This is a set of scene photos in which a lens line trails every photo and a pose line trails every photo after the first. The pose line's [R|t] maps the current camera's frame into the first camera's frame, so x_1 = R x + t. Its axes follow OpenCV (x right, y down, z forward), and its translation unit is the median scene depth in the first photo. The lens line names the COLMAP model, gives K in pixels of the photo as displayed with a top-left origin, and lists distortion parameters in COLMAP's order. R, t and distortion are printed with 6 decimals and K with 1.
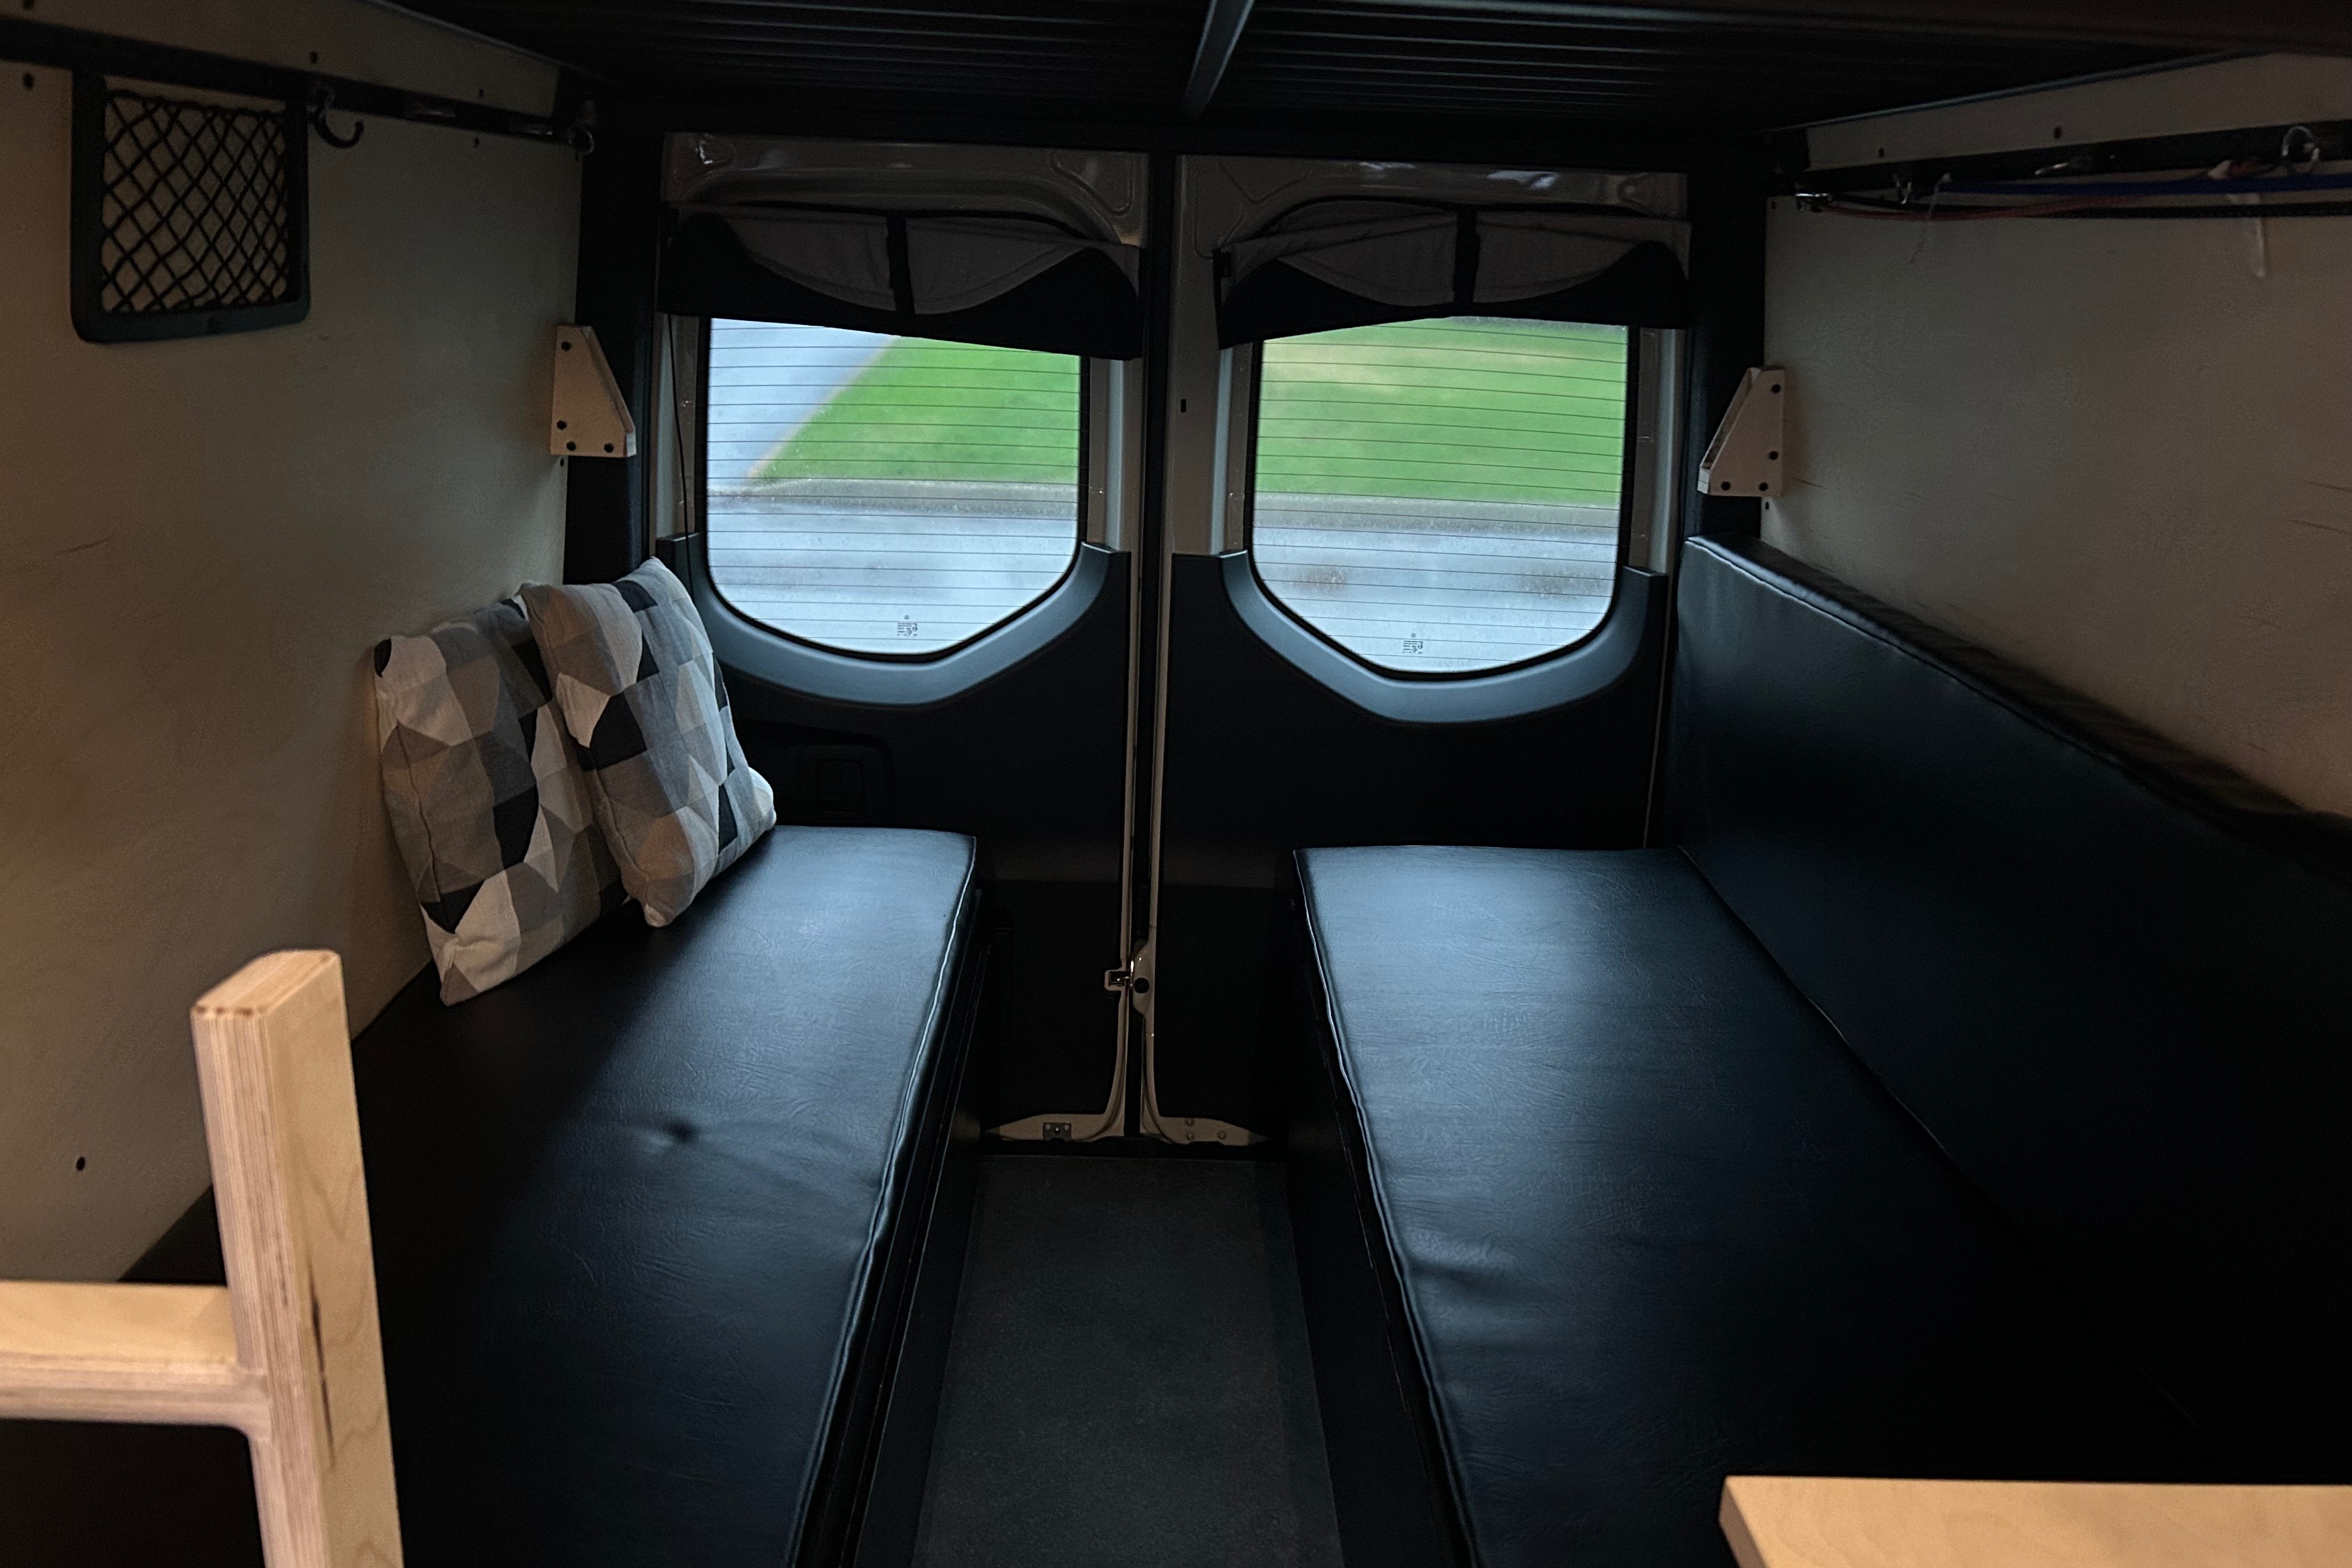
lens RADIAL K [[1797.8, 0, 1166.6], [0, 1797.8, 800.1], [0, 0, 1]] dist [0.051884, -0.056235]
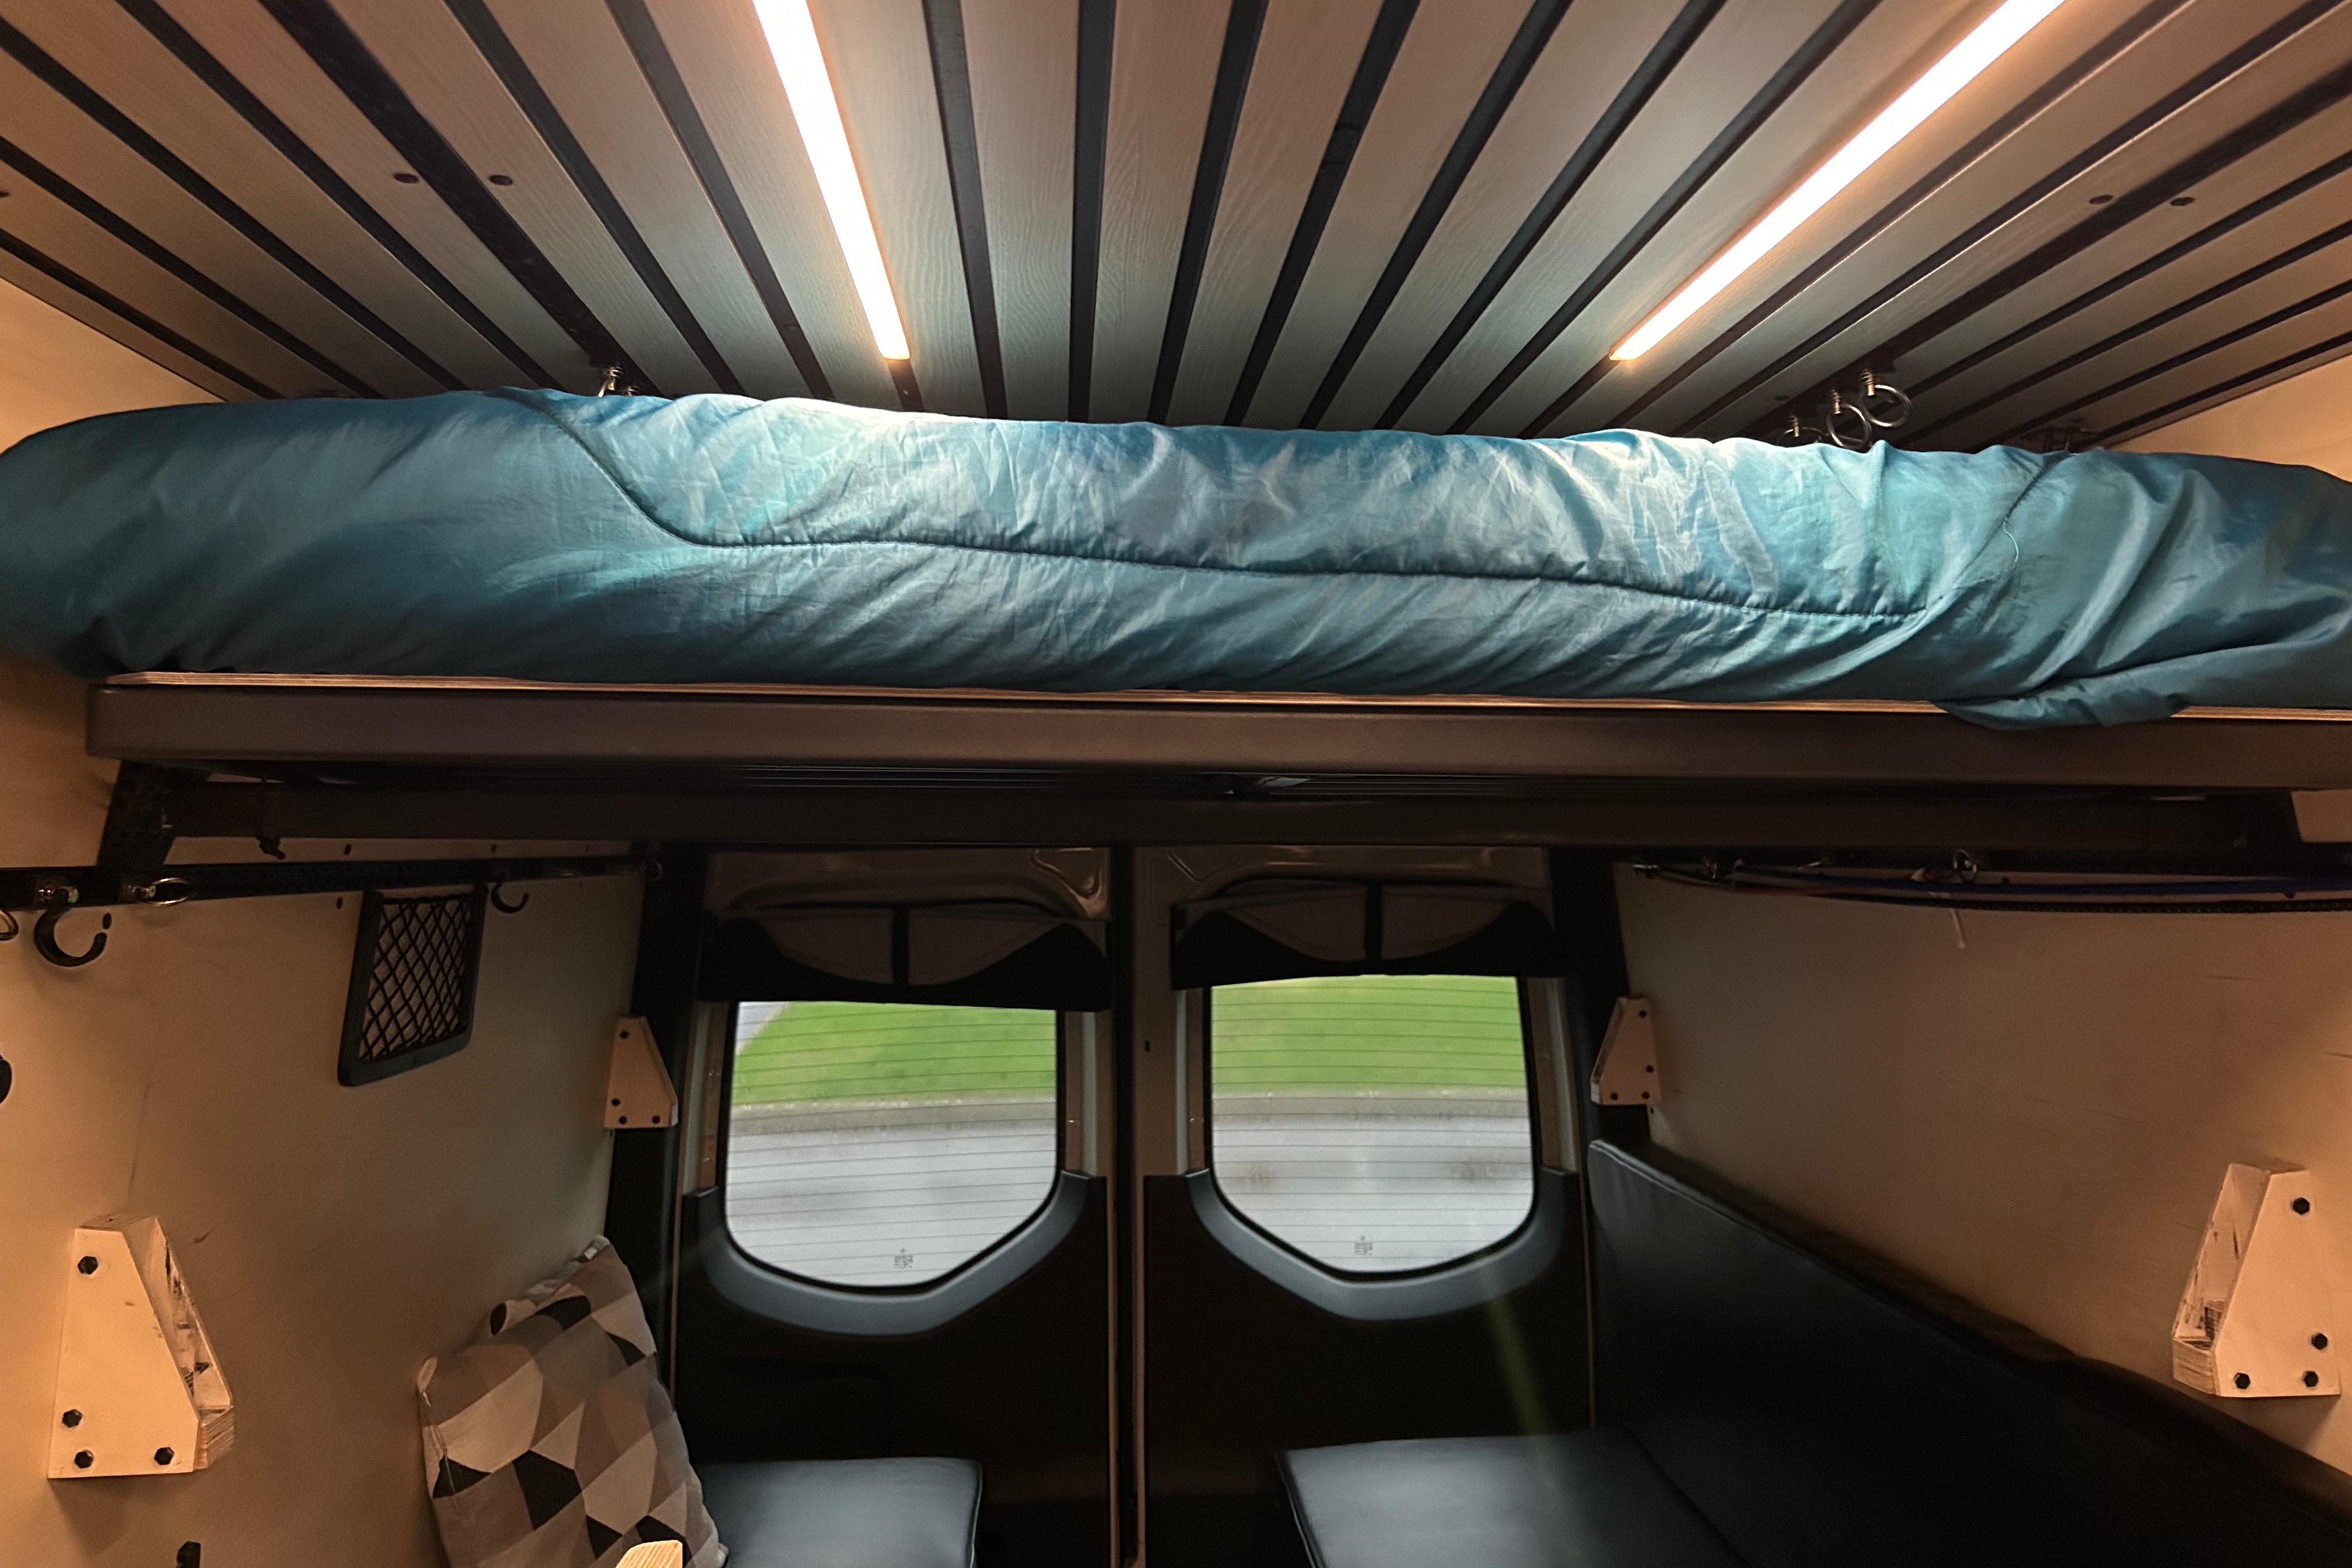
lens RADIAL K [[1800.9, 0, 1182.7], [0, 1800.9, 794.0], [0, 0, 1]] dist [0.060748, -0.063517]
pose [[0.997059, -0.046492, 0.060928, -0.036466], [0.063829, 0.943776, -0.324365, 0.005990], [-0.042422, 0.327300, 0.943968, -0.176446]]
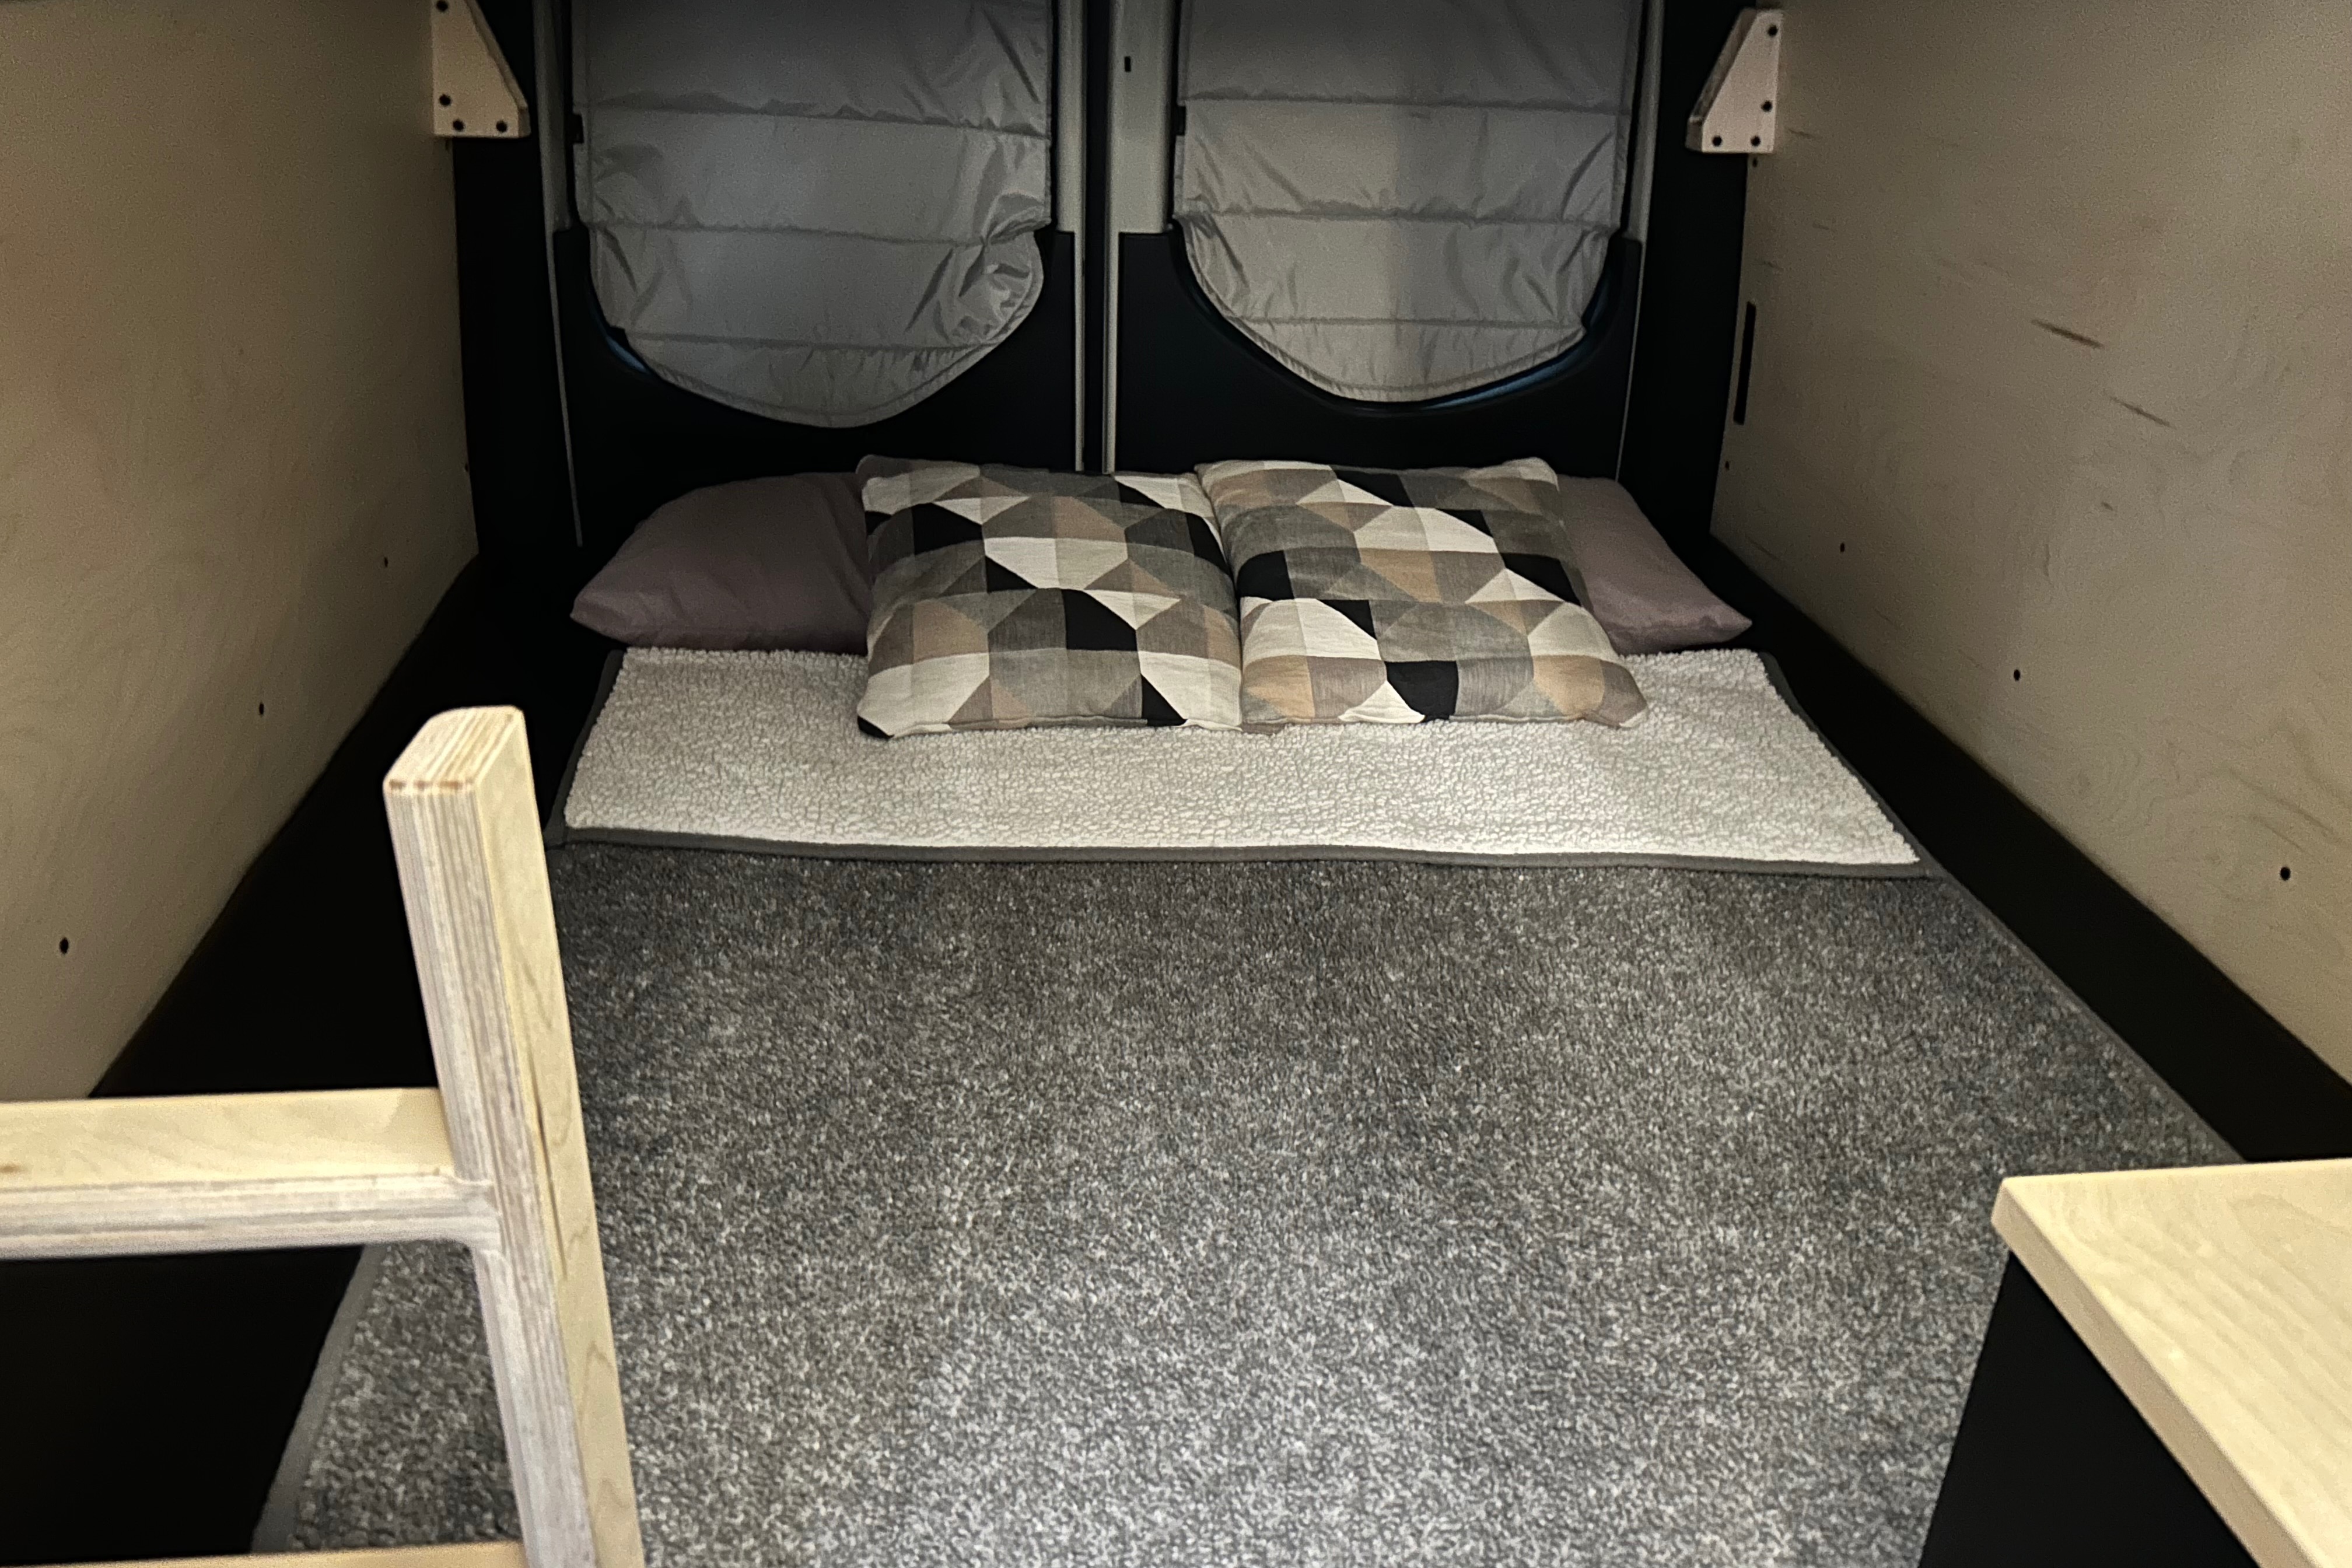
lens RADIAL K [[1811.2, 0, 1176.0], [0, 1811.2, 784.0], [0, 0, 1]] dist [0.027086, -0.001773]
pose [[0.995616, -0.050333, 0.078833, -0.066392], [0.037571, 0.987085, 0.155727, -0.000994], [-0.085653, -0.152082, 0.984650, 0.037218]]
